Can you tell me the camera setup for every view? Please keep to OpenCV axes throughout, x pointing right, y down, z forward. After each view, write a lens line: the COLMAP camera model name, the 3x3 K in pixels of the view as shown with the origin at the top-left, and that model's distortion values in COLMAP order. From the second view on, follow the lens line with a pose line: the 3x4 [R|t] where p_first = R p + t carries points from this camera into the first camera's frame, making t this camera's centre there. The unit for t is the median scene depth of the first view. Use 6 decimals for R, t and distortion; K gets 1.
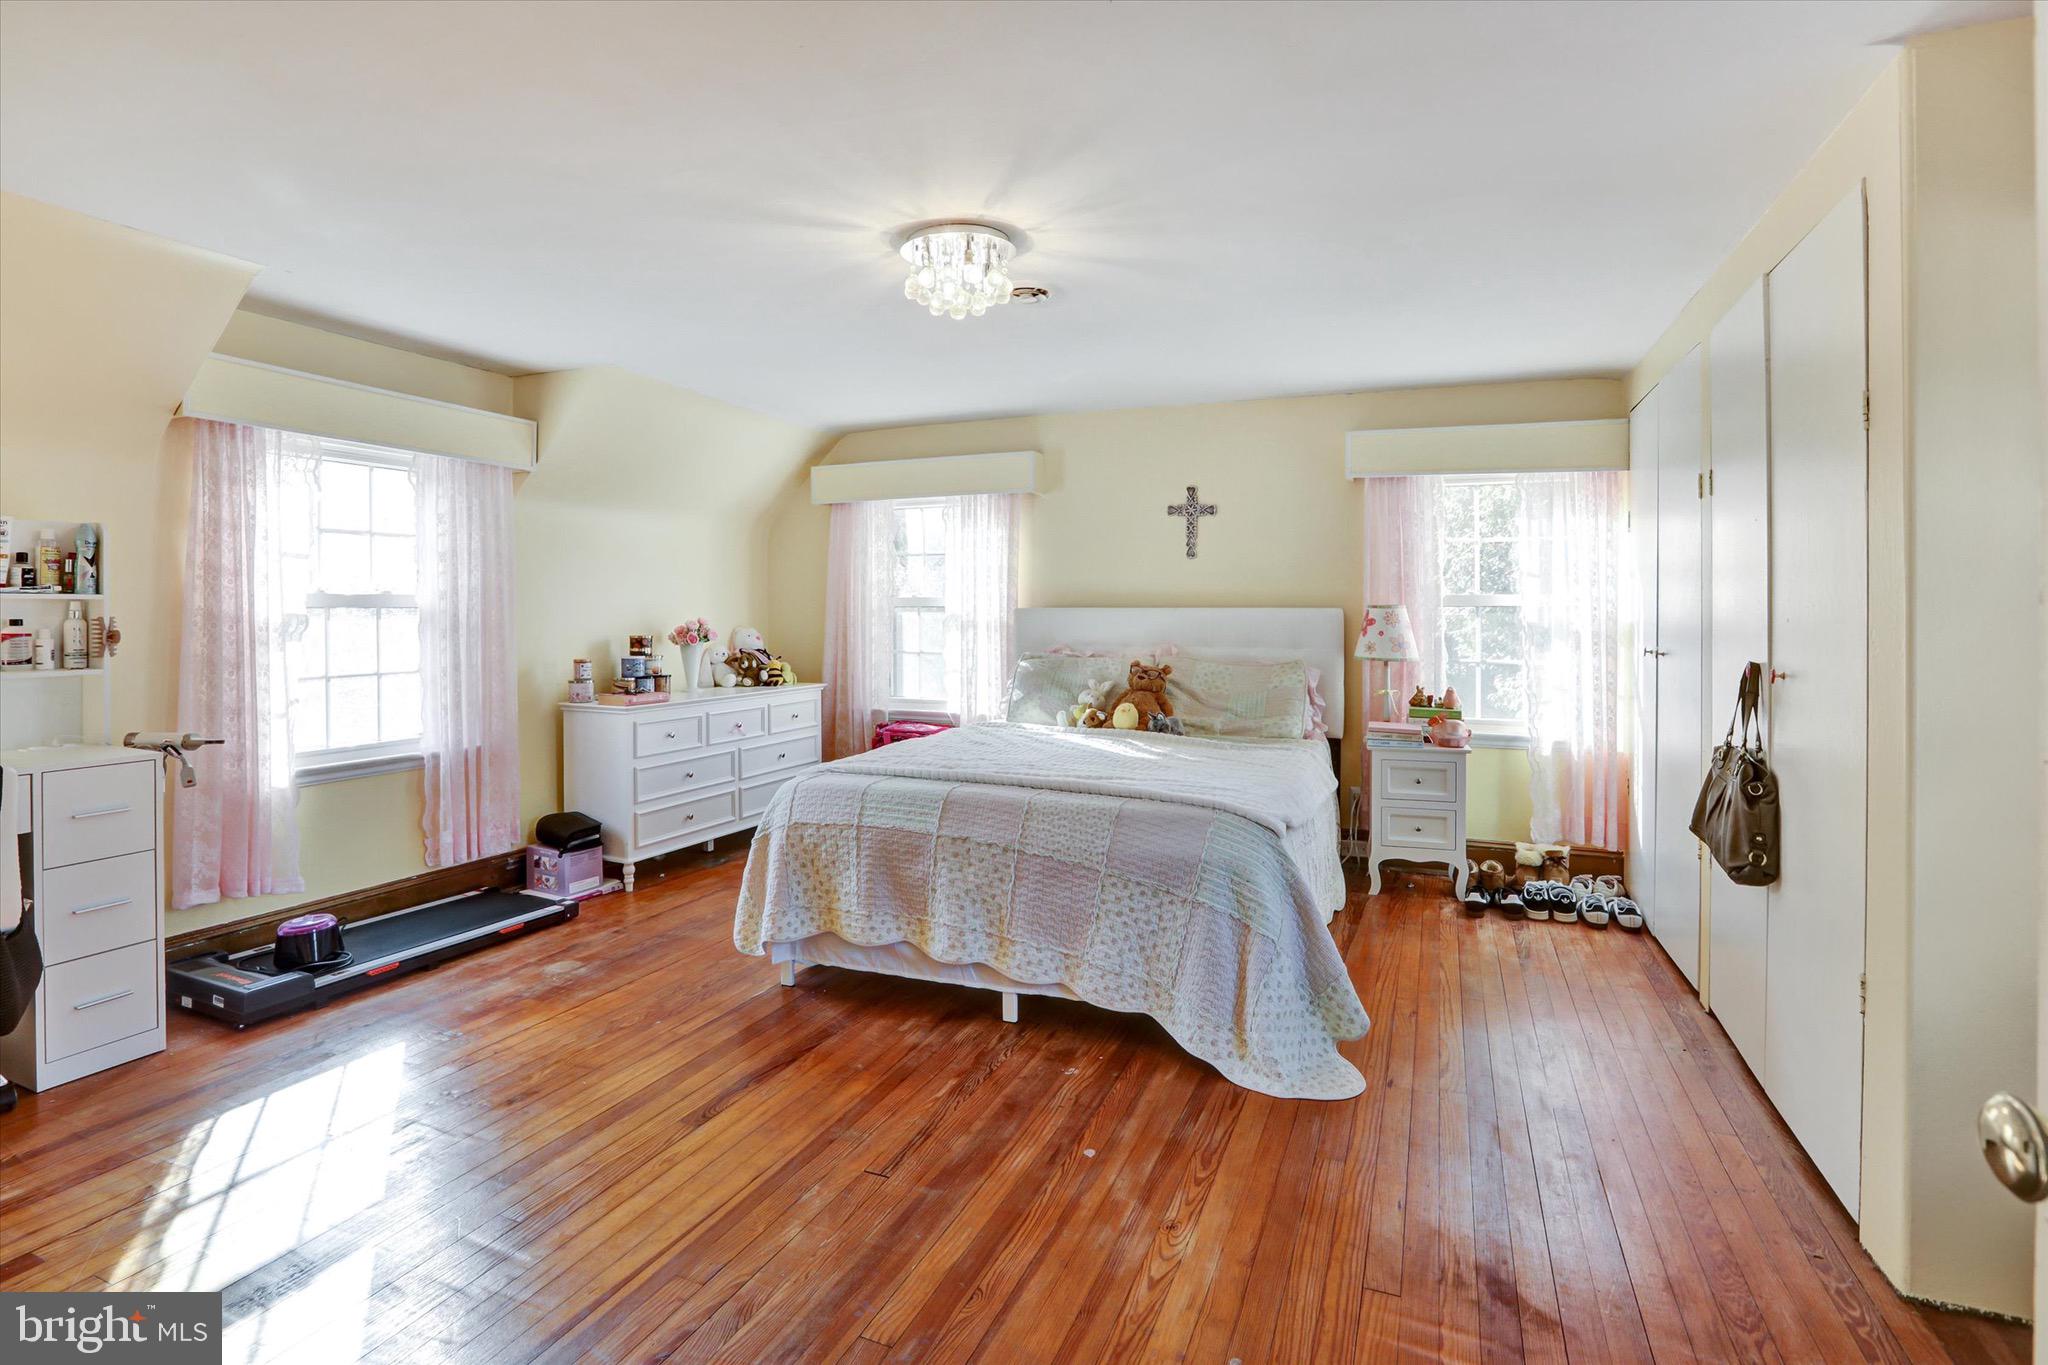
lens RADIAL K [[1023.2, 0, 1022.5], [0, 1023.2, 593.0], [0, 0, 1]] dist [-0.031269, 0.000657]
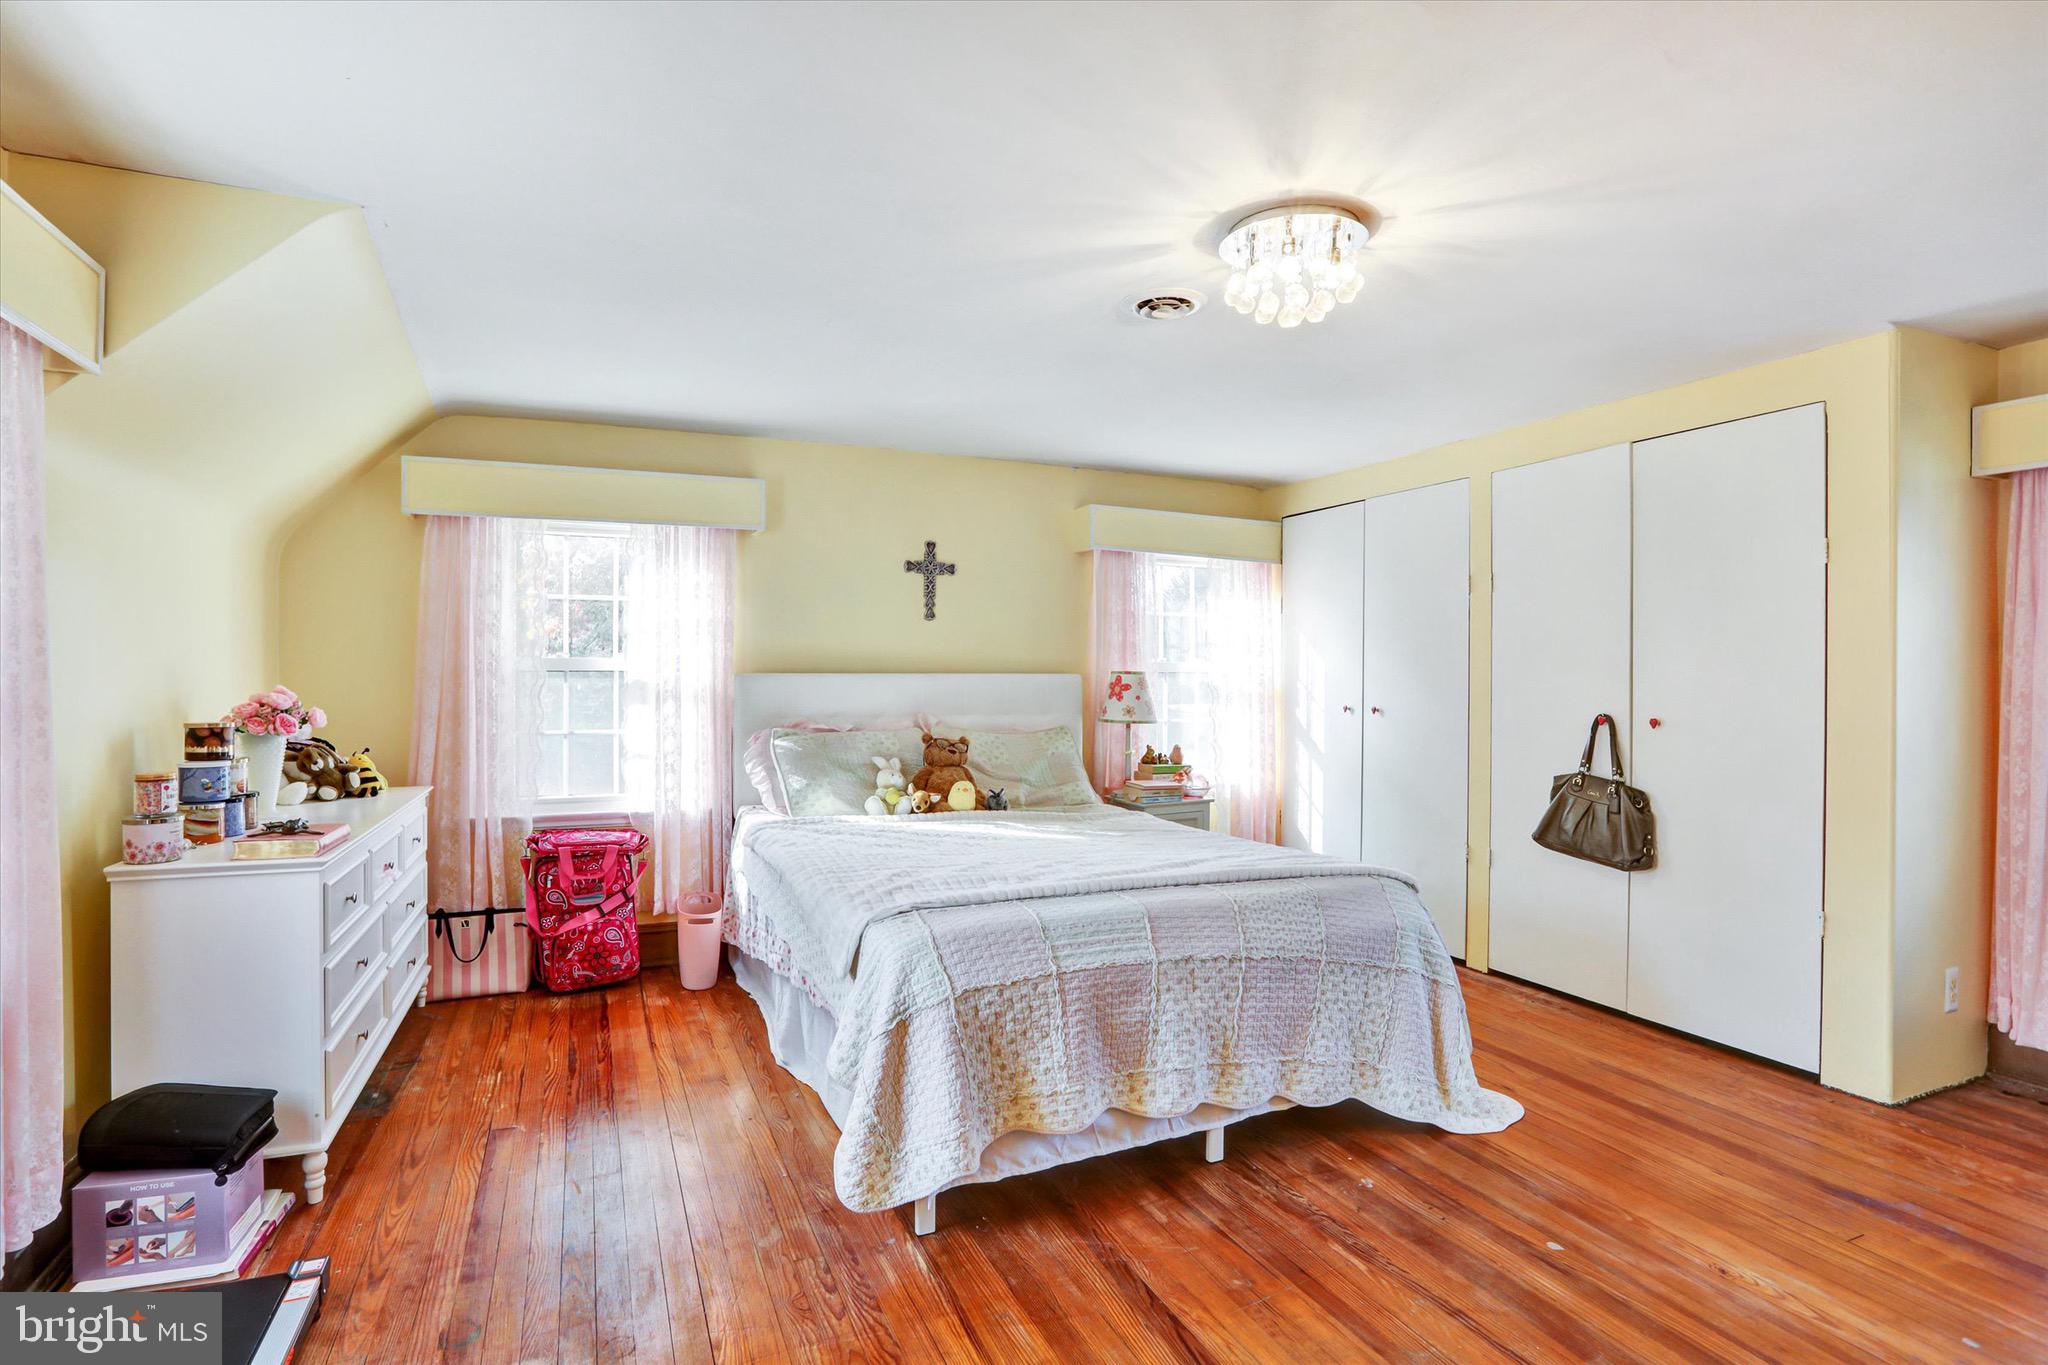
lens RADIAL K [[967.1, 0, 1024.0], [0, 967.1, 682.5], [0, 0, 1]] dist [-0.046728, 0.016325]
pose [[0.696852, -0.003173, 0.717208, -0.663407], [-0.013218, 0.999764, 0.017265, 0.010673], [-0.717094, -0.021512, 0.696645, 0.544402]]
